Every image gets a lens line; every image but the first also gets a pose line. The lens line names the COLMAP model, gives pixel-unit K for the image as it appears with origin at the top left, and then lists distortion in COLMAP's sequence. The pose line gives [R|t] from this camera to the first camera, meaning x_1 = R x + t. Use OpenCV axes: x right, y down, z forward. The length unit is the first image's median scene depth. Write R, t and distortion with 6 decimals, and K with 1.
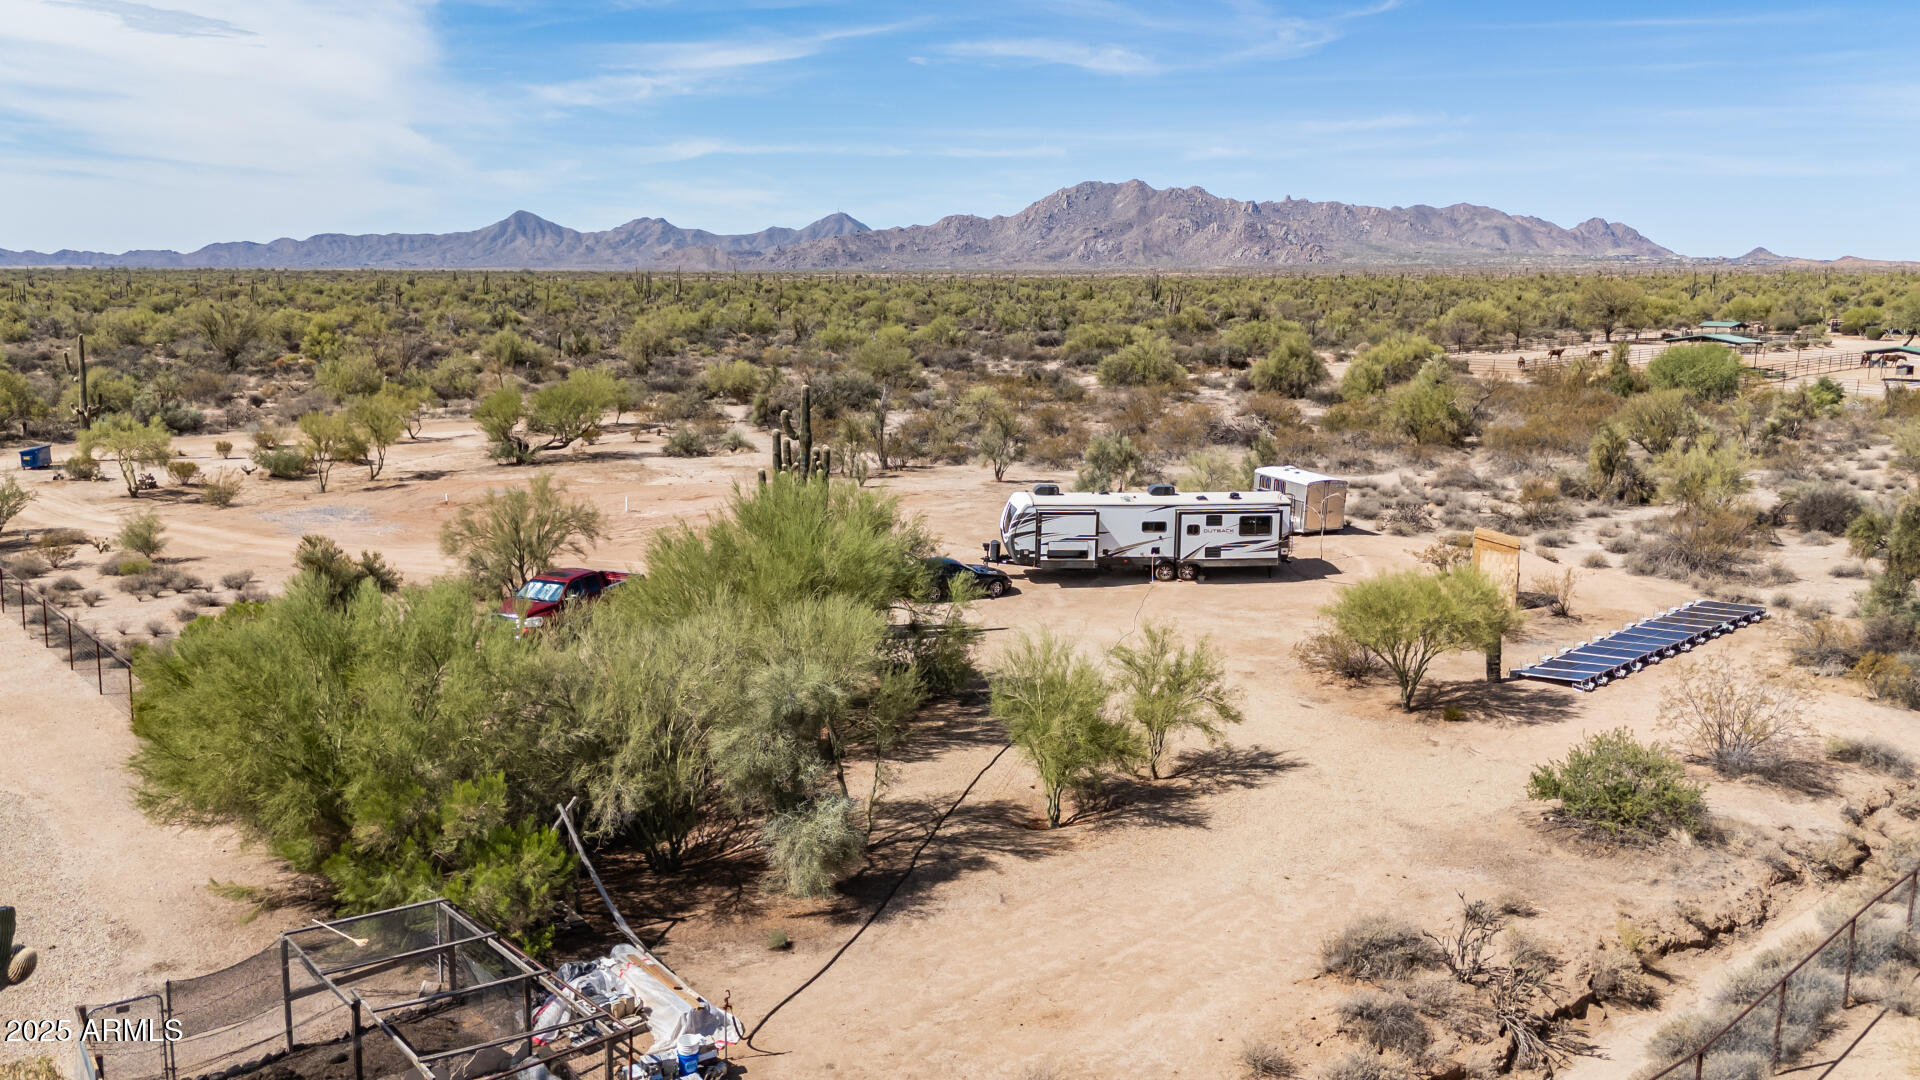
lens RADIAL K [[1434.9, 0, 963.3], [0, 1434.9, 583.6], [0, 0, 1]] dist [0.077458, -0.076722]
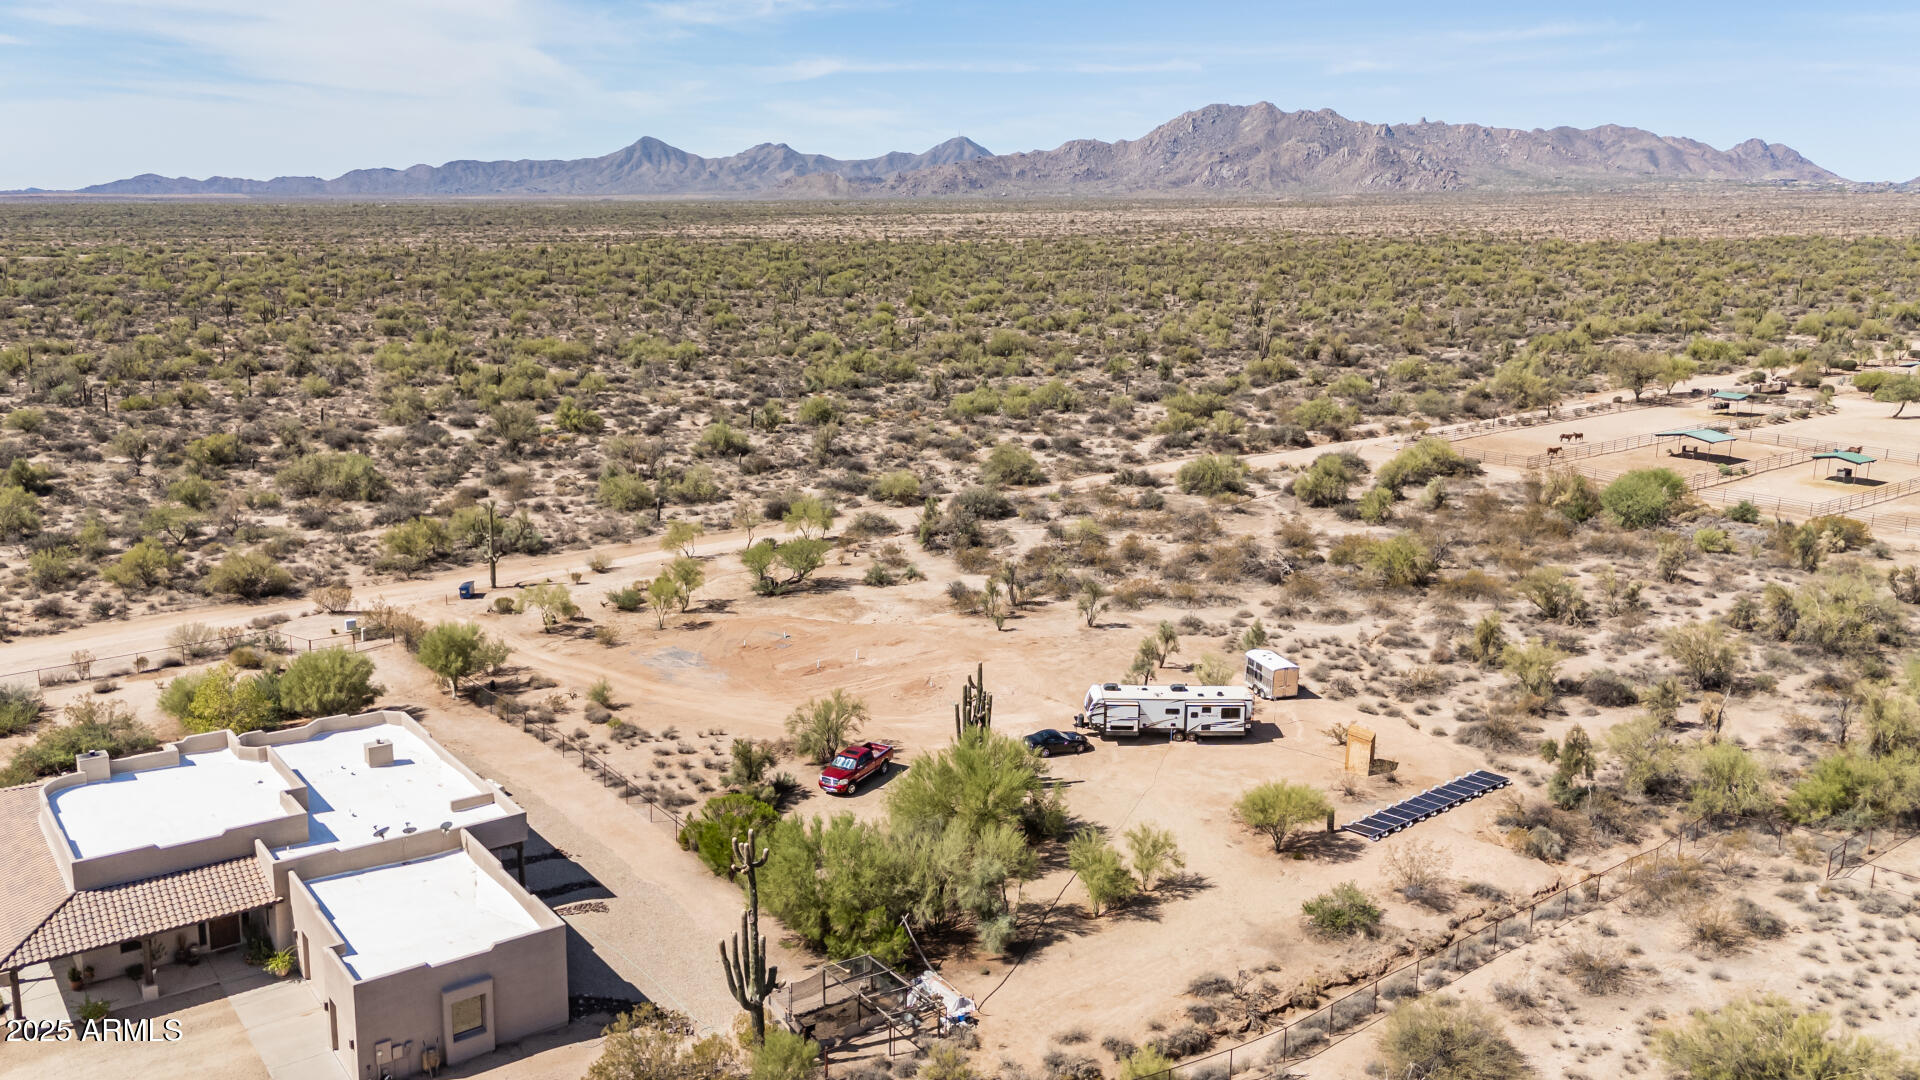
lens RADIAL K [[1434.9, 0, 963.3], [0, 1434.9, 583.6], [0, 0, 1]] dist [0.077458, -0.076722]
pose [[0.996710, 0.017742, -0.079086, 0.018828], [-0.013724, 0.998601, 0.051068, -0.359080], [0.079881, -0.049815, 0.995559, -0.964978]]
